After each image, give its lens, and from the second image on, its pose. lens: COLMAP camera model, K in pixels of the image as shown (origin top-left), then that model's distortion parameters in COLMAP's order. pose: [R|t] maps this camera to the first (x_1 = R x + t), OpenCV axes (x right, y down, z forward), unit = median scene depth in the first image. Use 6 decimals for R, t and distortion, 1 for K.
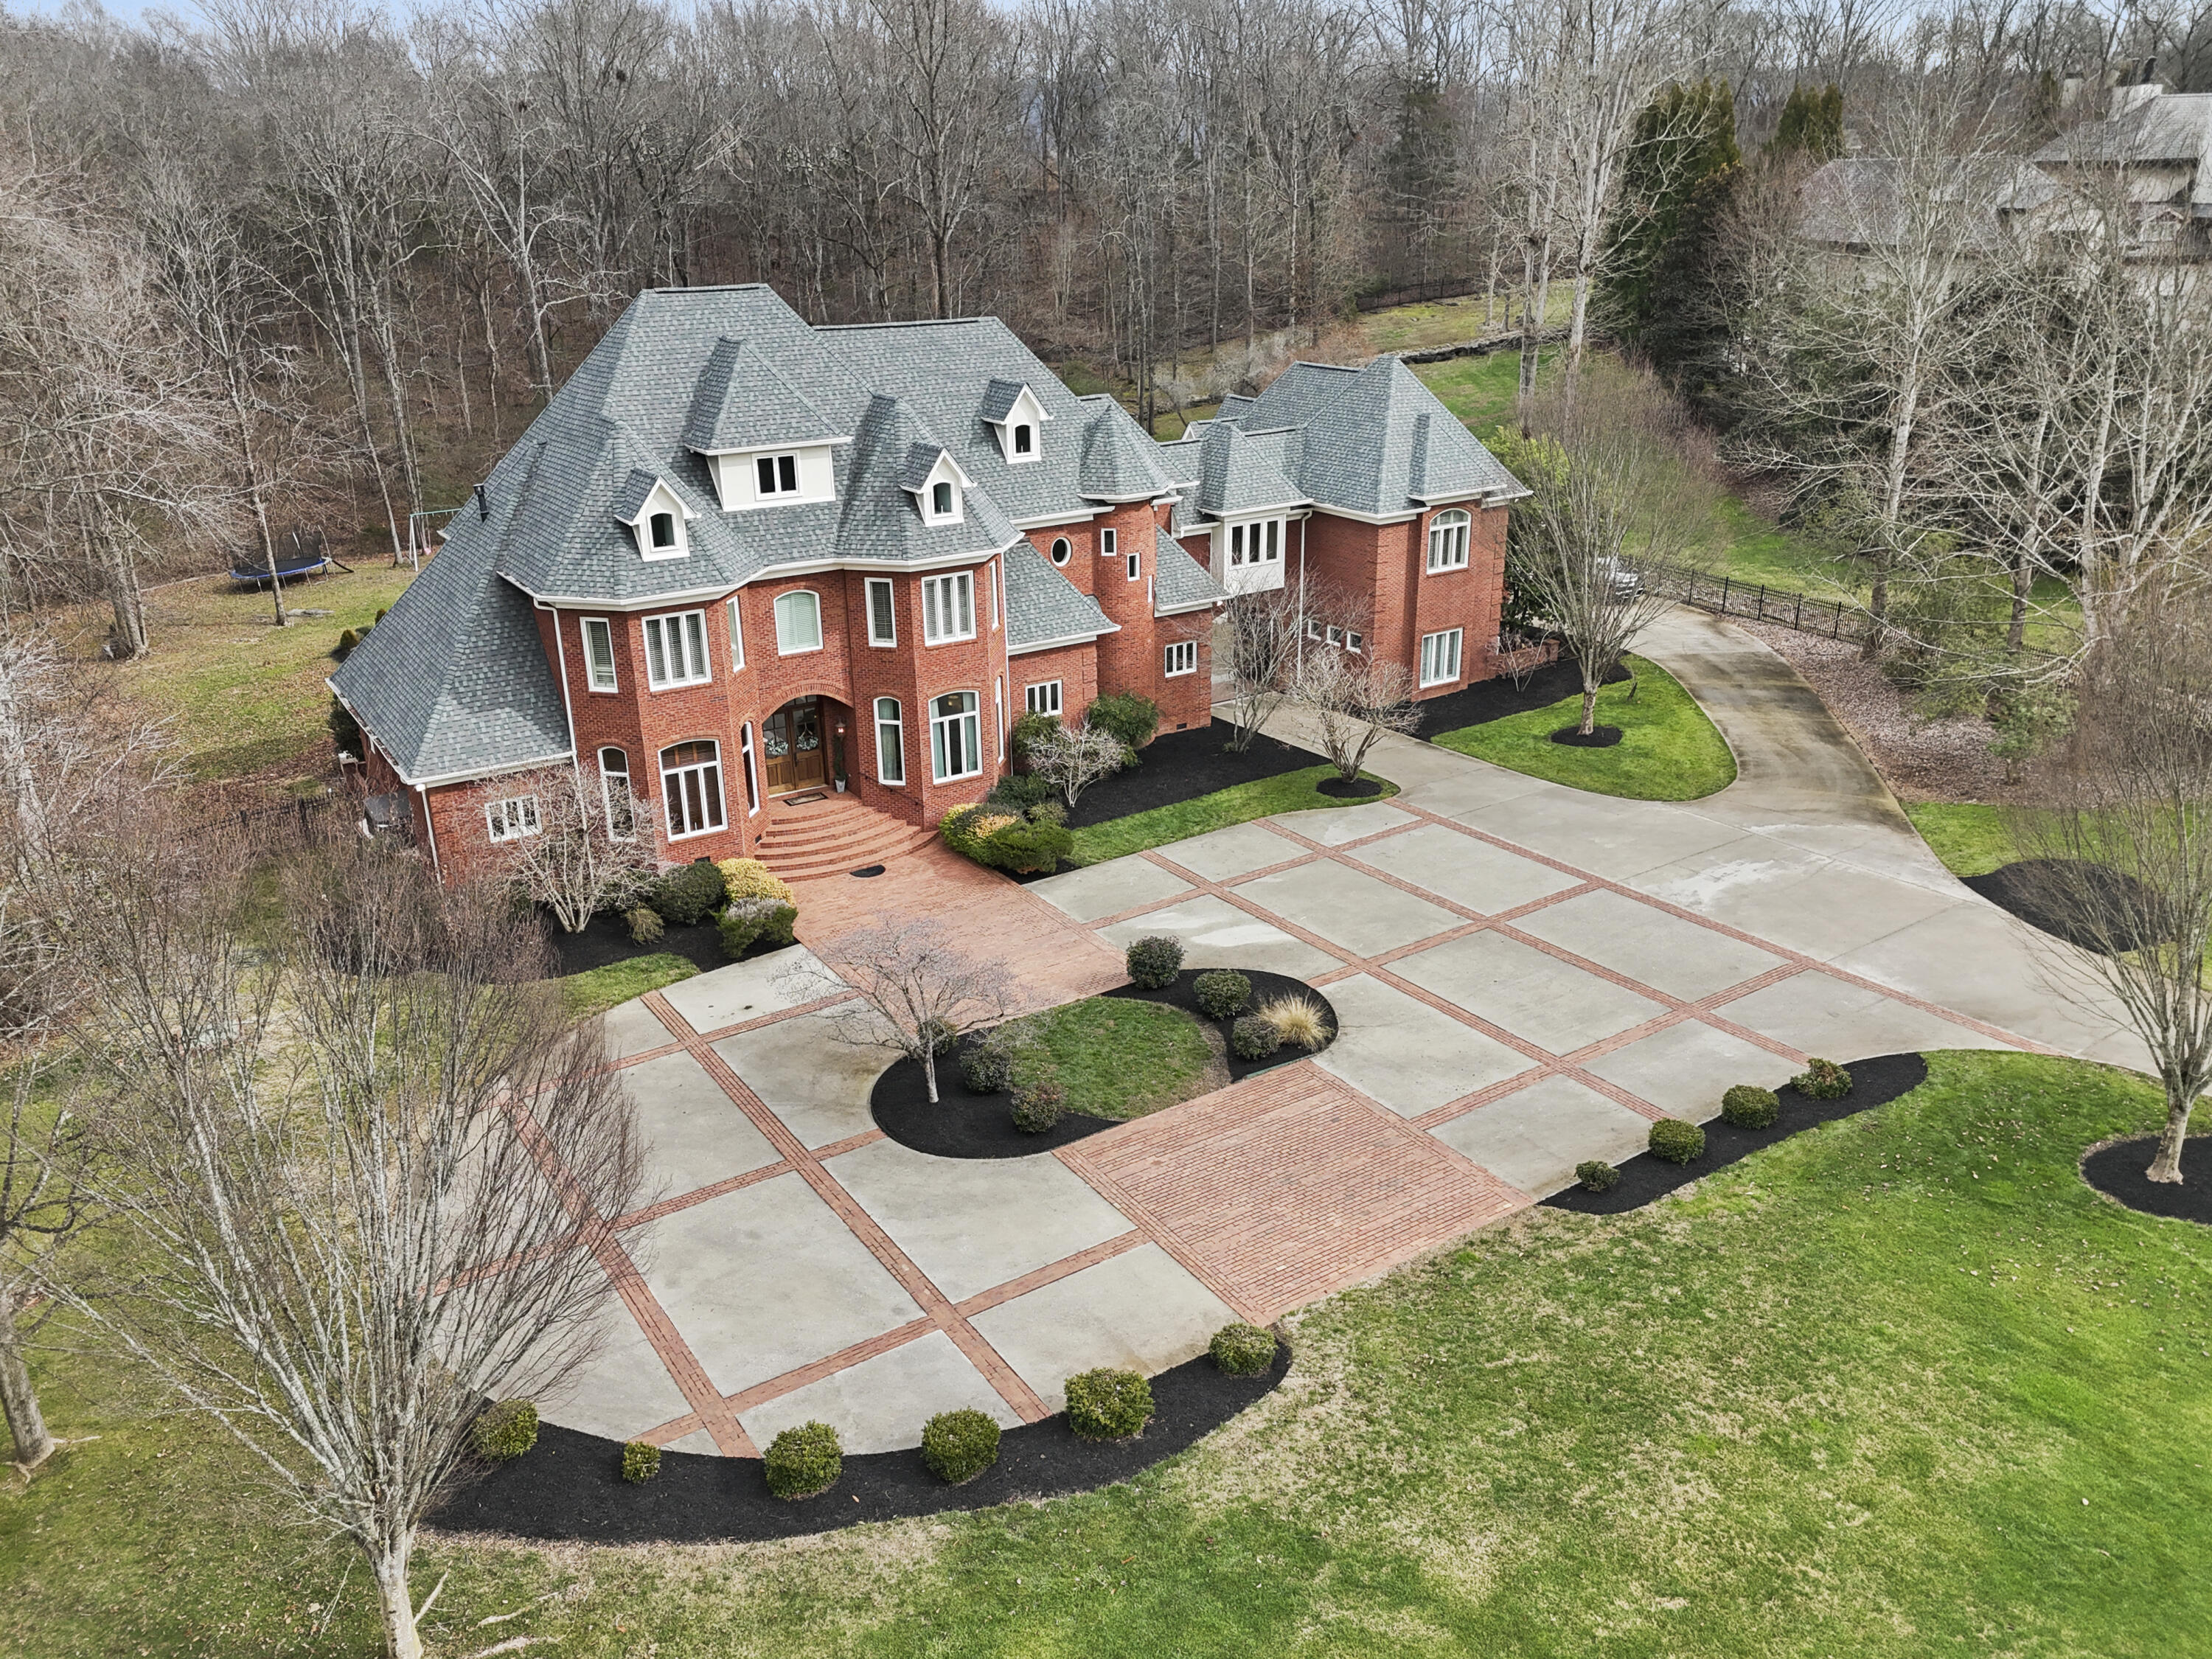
lens RADIAL K [[1615.2, 0, 1070.2], [0, 1615.2, 782.0], [0, 0, 1]] dist [0.052989, -0.033147]
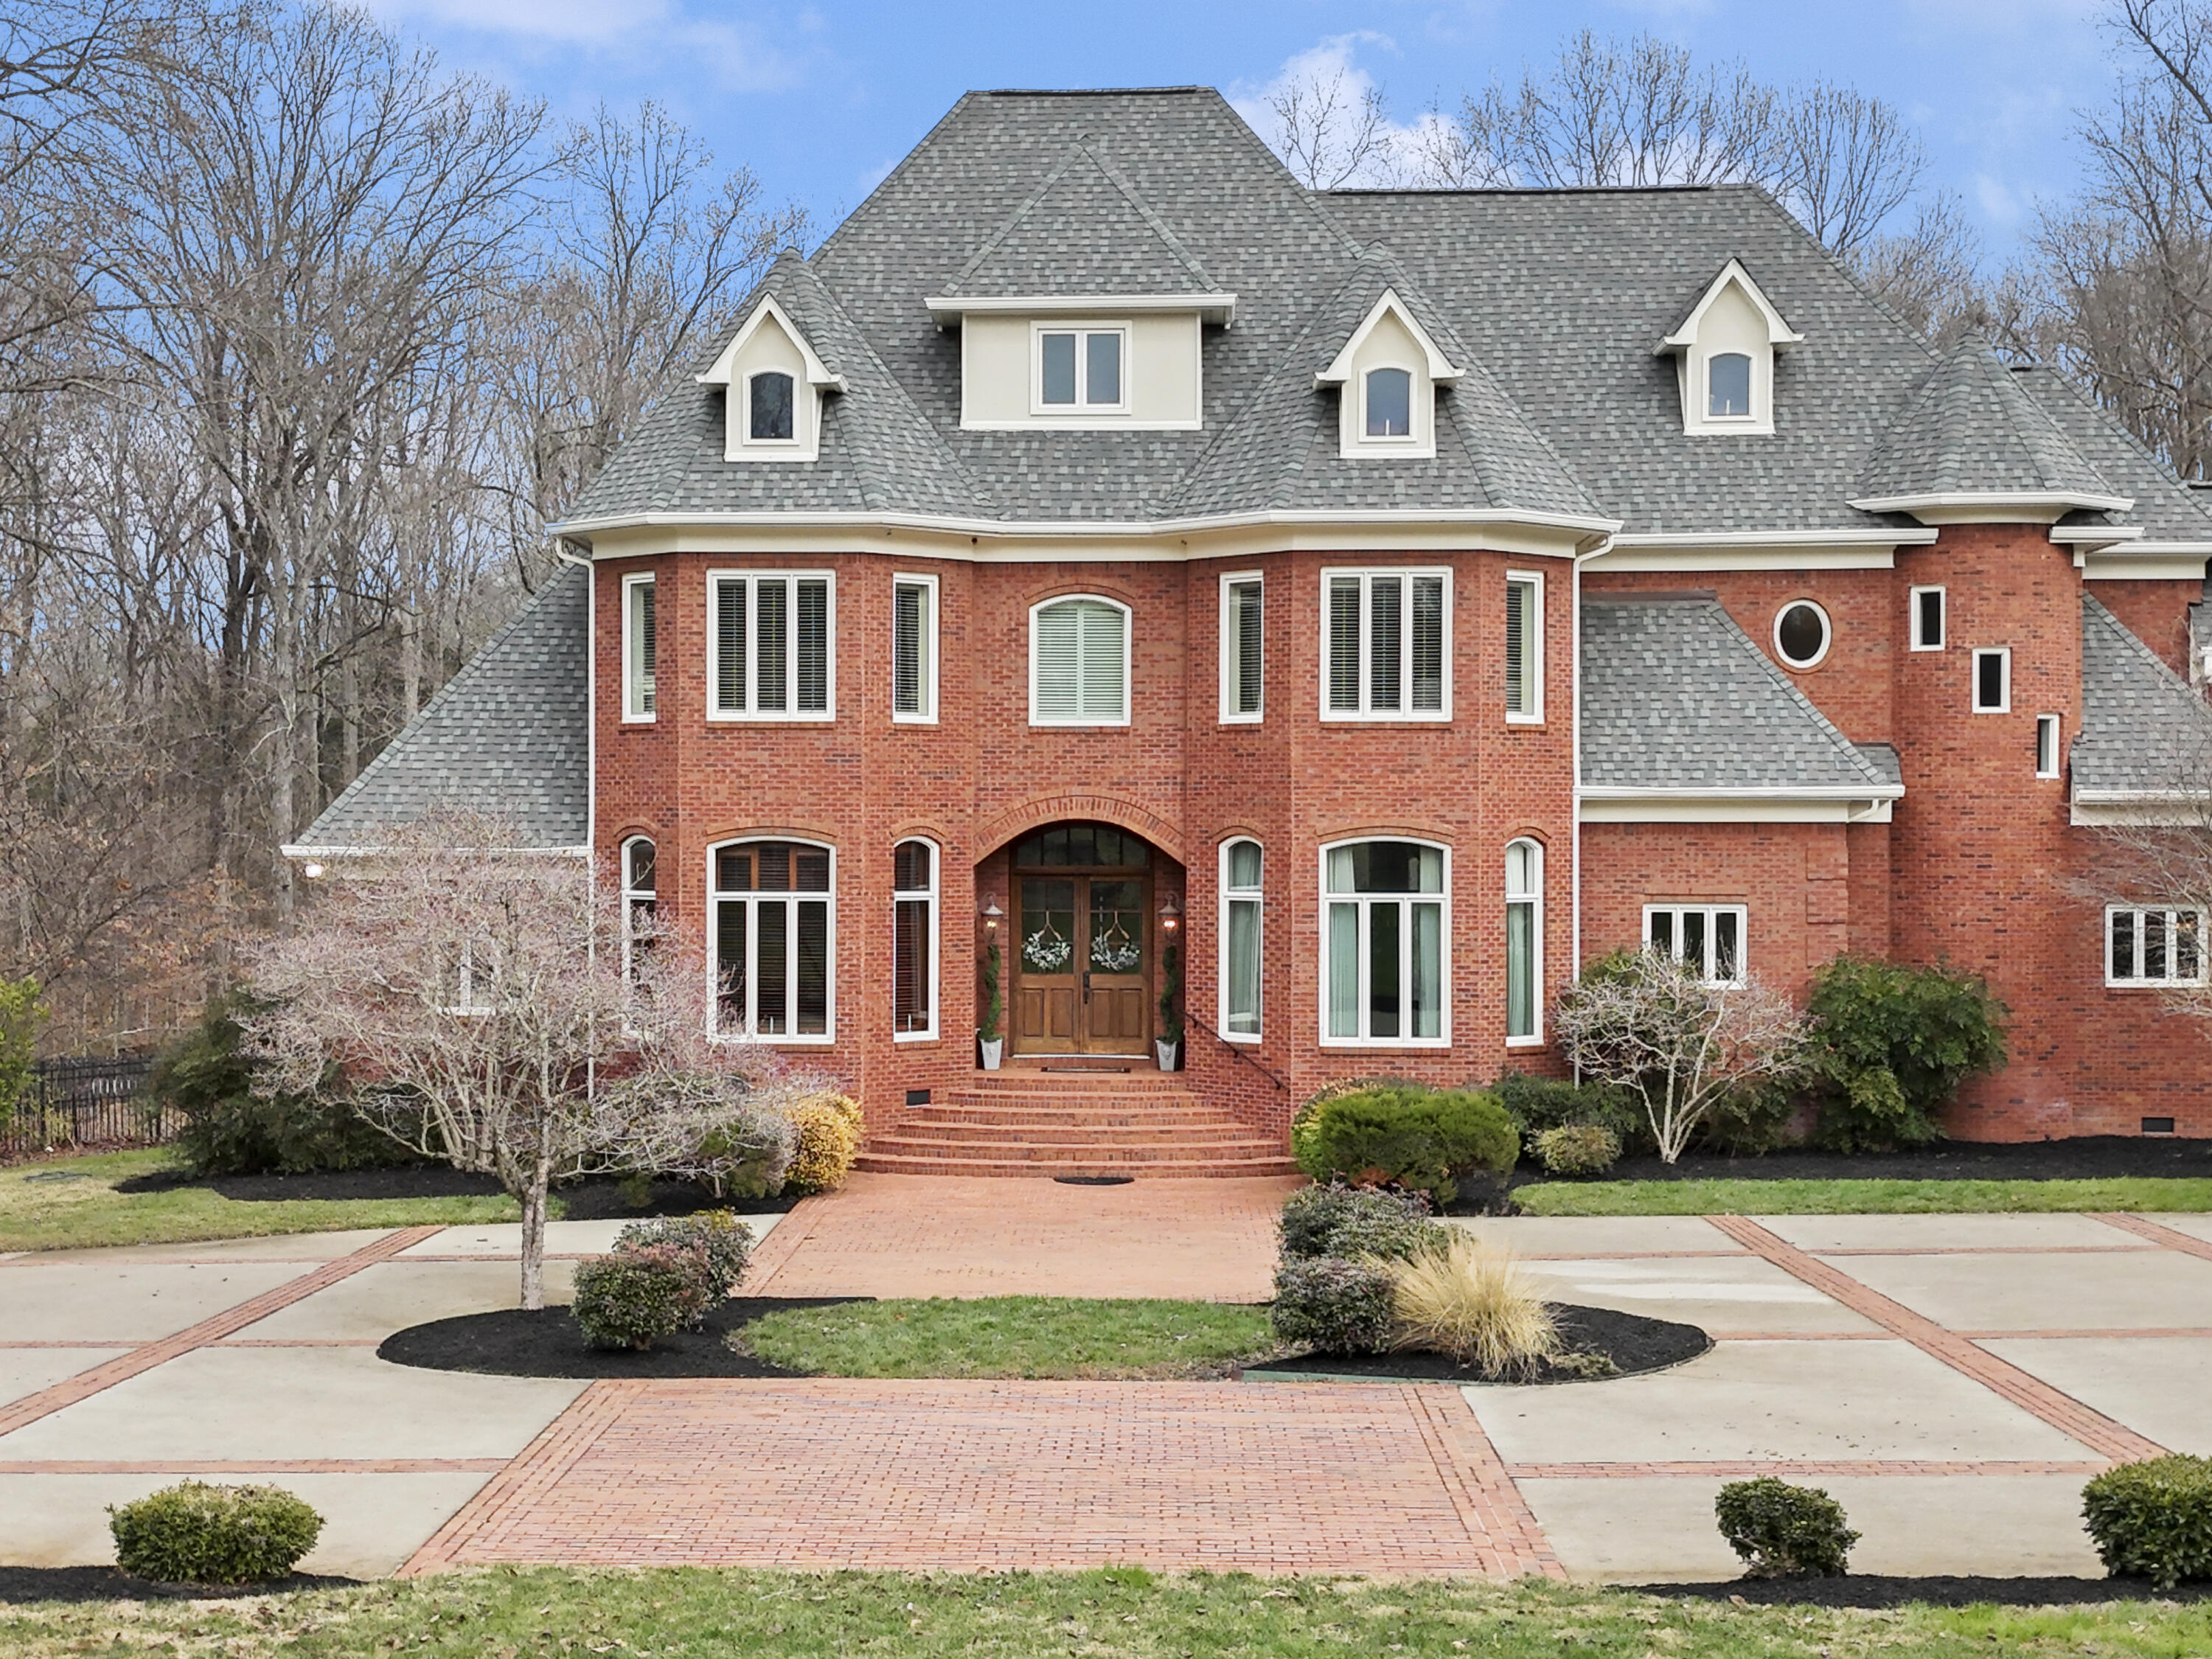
lens RADIAL K [[3043.7, 0, 1025.6], [0, 3043.7, 840.1], [0, 0, 1]] dist [0.104131, -0.109799]
pose [[0.818874, 0.024157, -0.573464, 0.331823], [-0.208812, 0.943189, -0.258441, 0.184787], [0.534642, 0.331377, 0.777398, 0.306073]]
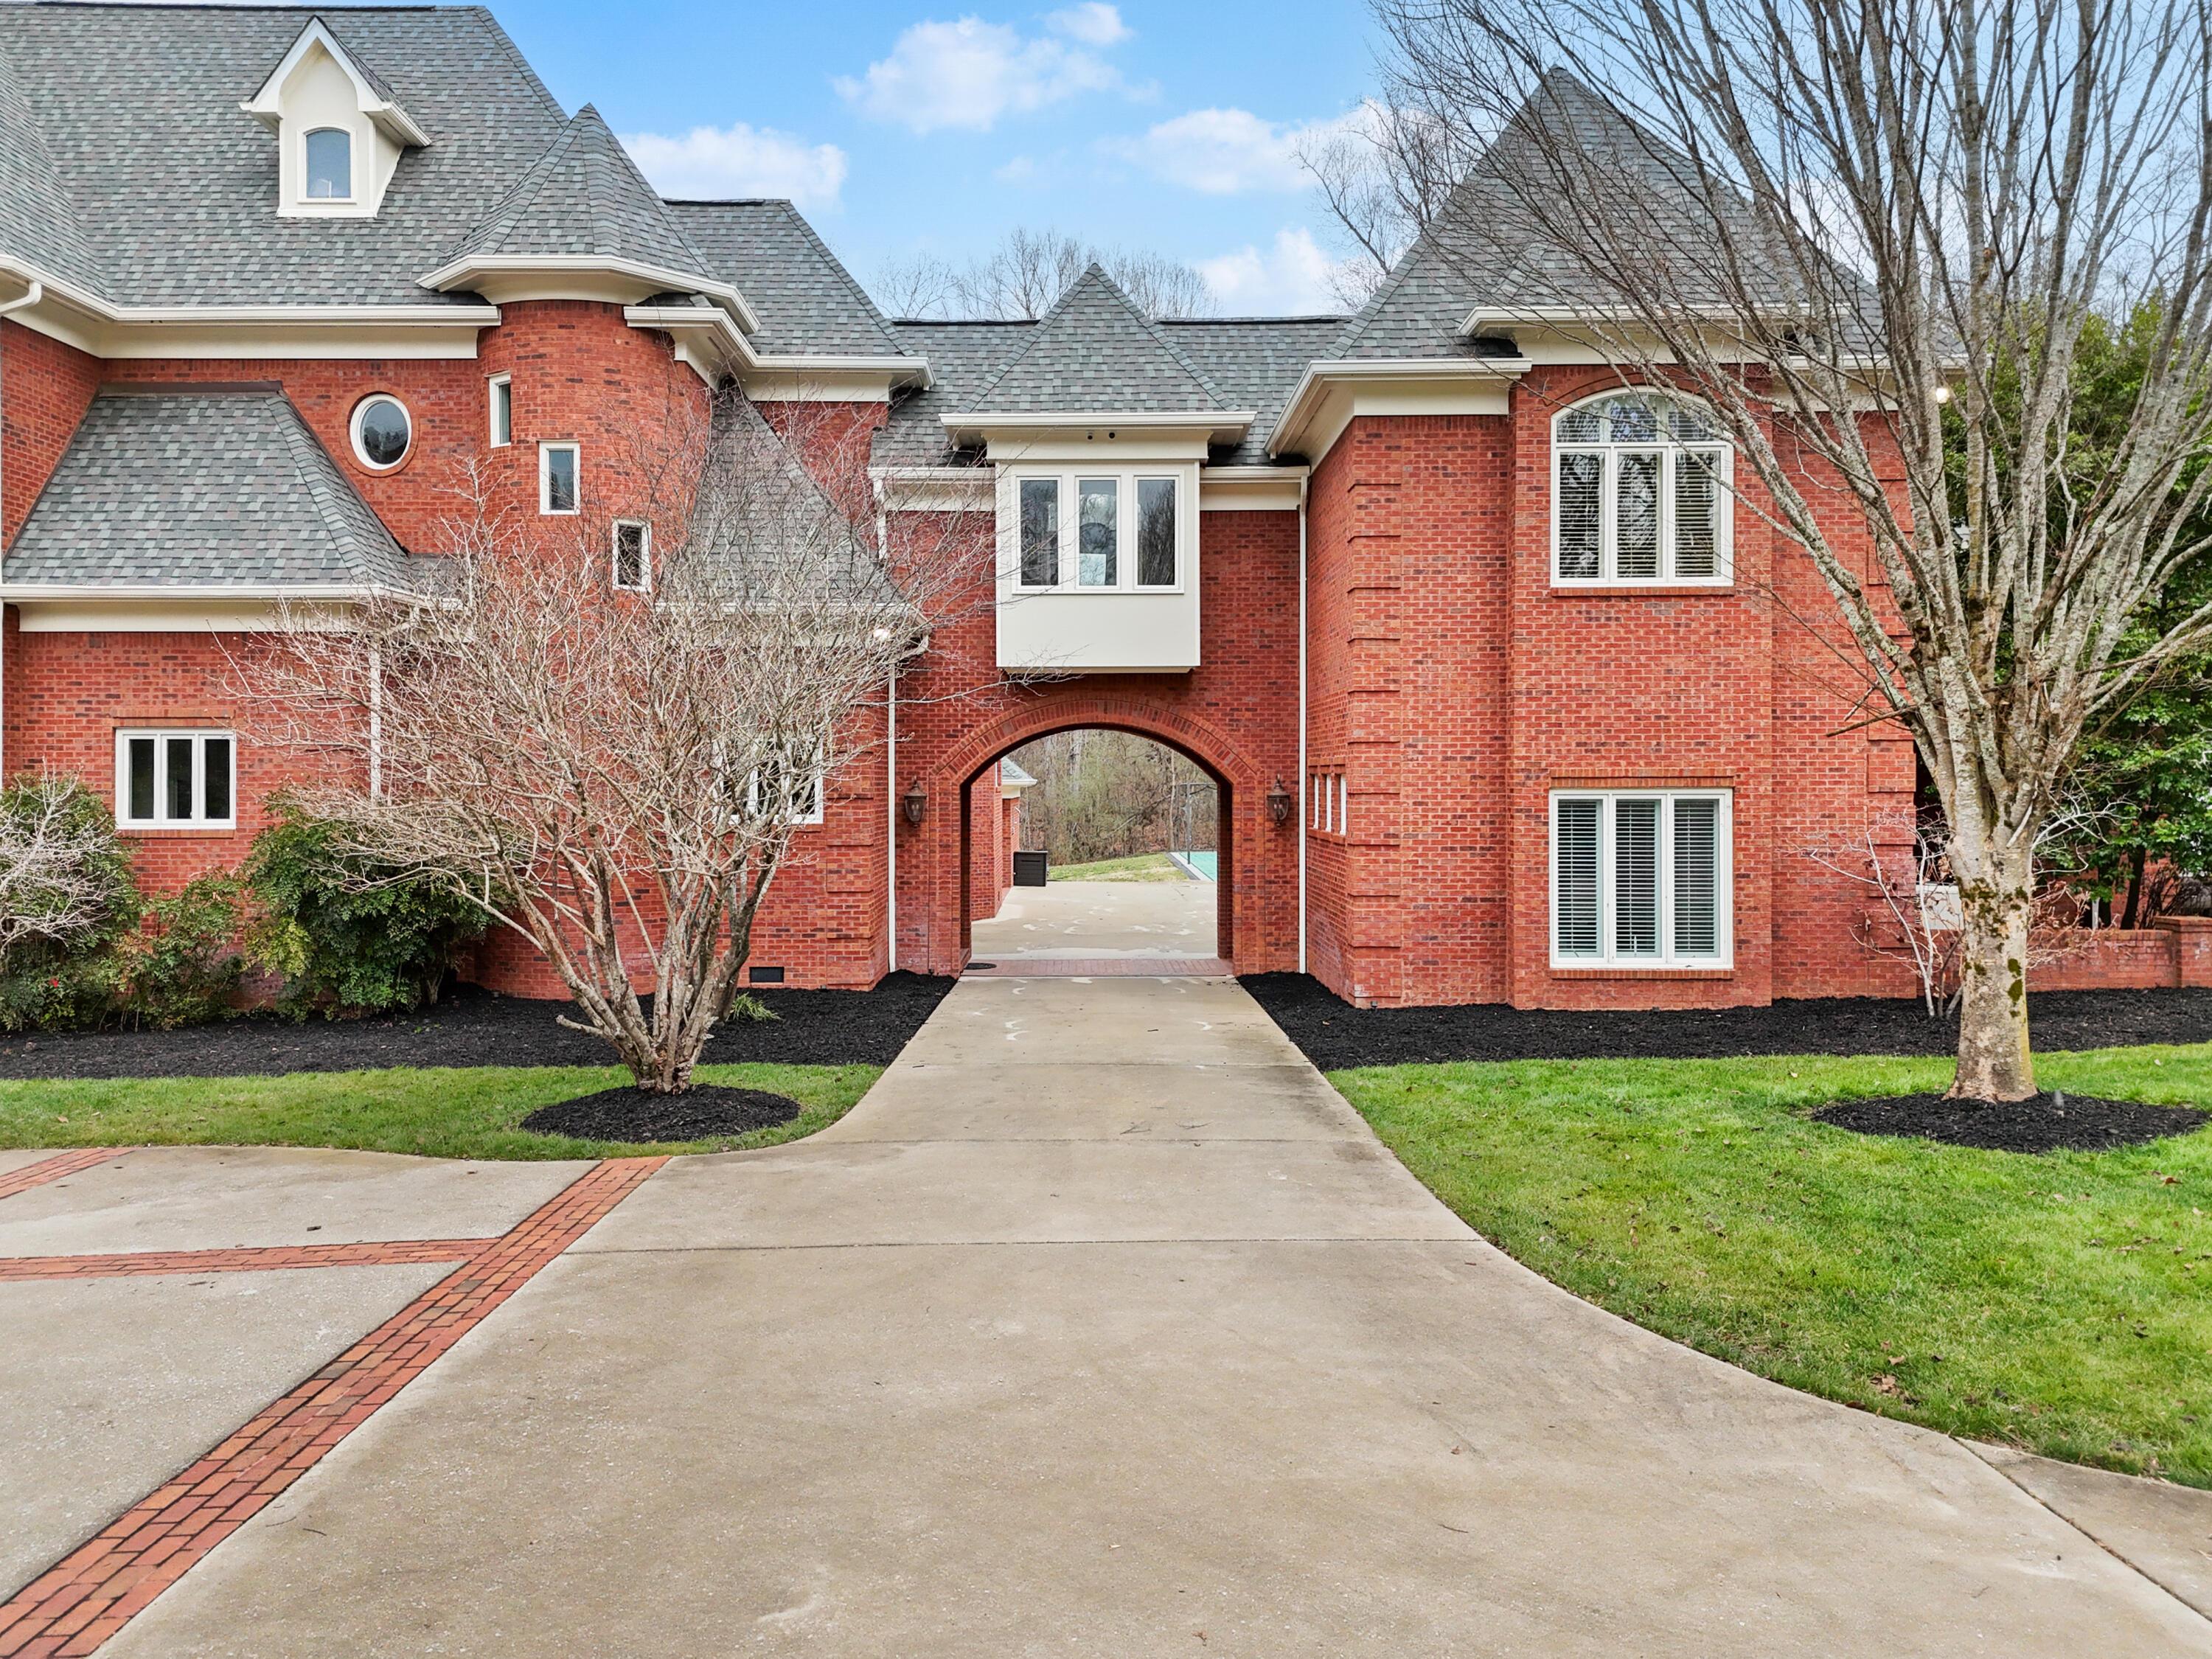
lens RADIAL K [[1615.2, 0, 1070.2], [0, 1615.2, 782.0], [0, 0, 1]] dist [0.052989, -0.033147]
pose [[0.851084, 0.020727, -0.524620, 0.382957], [-0.190224, 0.943504, -0.271321, 0.011934], [0.489357, 0.330712, 0.806944, 0.894261]]
